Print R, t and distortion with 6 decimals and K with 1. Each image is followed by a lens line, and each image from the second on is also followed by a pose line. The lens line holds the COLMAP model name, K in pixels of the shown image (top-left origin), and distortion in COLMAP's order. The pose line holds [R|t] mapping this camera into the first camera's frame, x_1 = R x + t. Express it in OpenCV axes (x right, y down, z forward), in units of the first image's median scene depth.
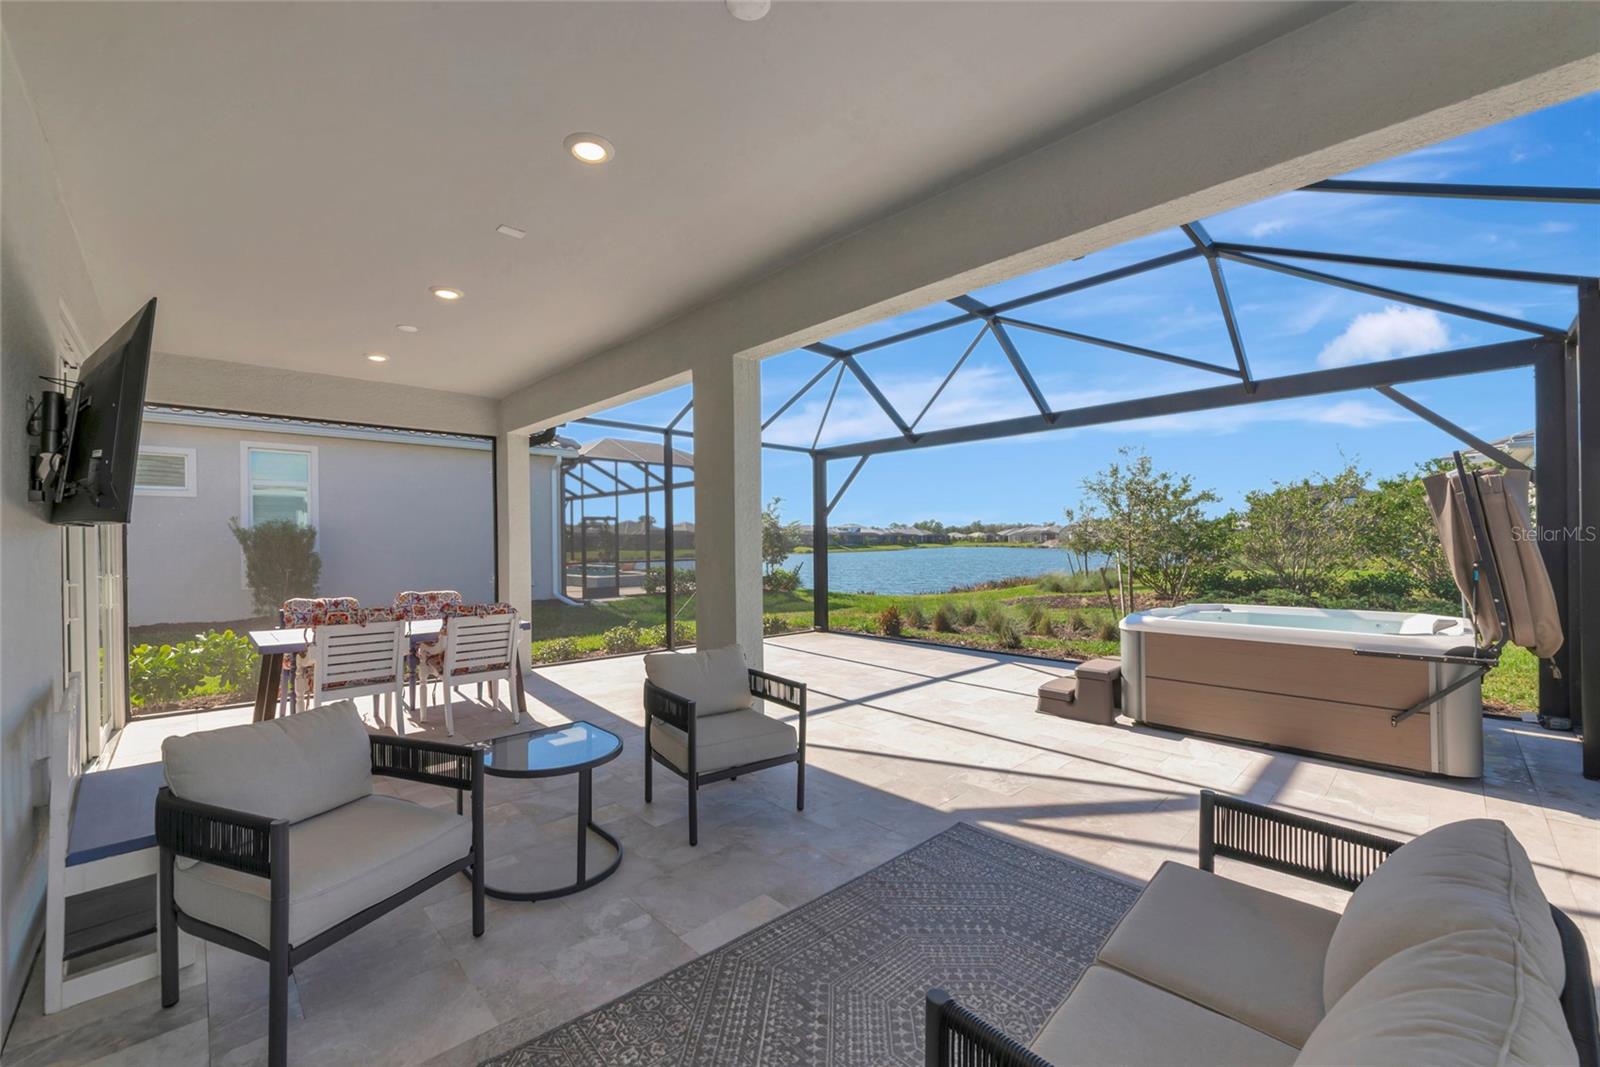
lens RADIAL K [[627.7, 0, 795.2], [0, 627.7, 534.7], [0, 0, 1]] dist [-0.010349, 0.001144]
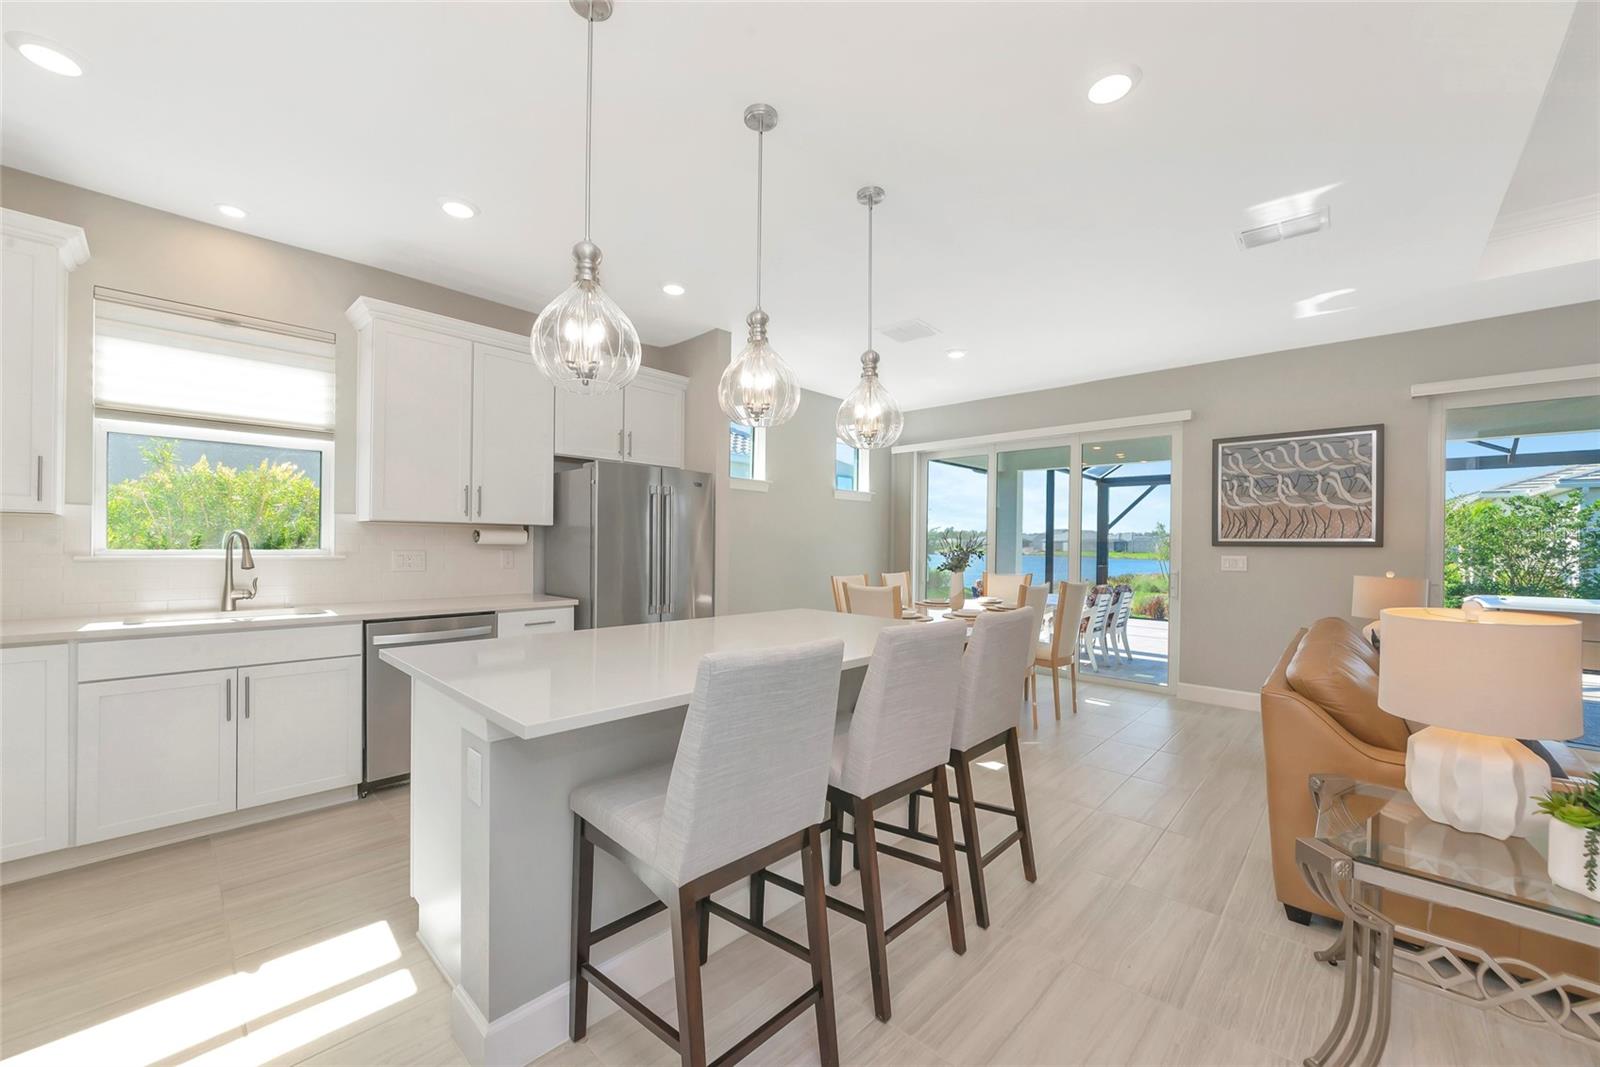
lens RADIAL K [[624.8, 0, 773.8], [0, 624.8, 540.1], [0, 0, 1]] dist [-0.011376, 0.001467]
pose [[0.998459, 0.022273, 0.050827, -1.277518], [-0.022607, 0.999726, 0.005992, 0.000520], [-0.050680, -0.007132, 0.998689, -0.480715]]
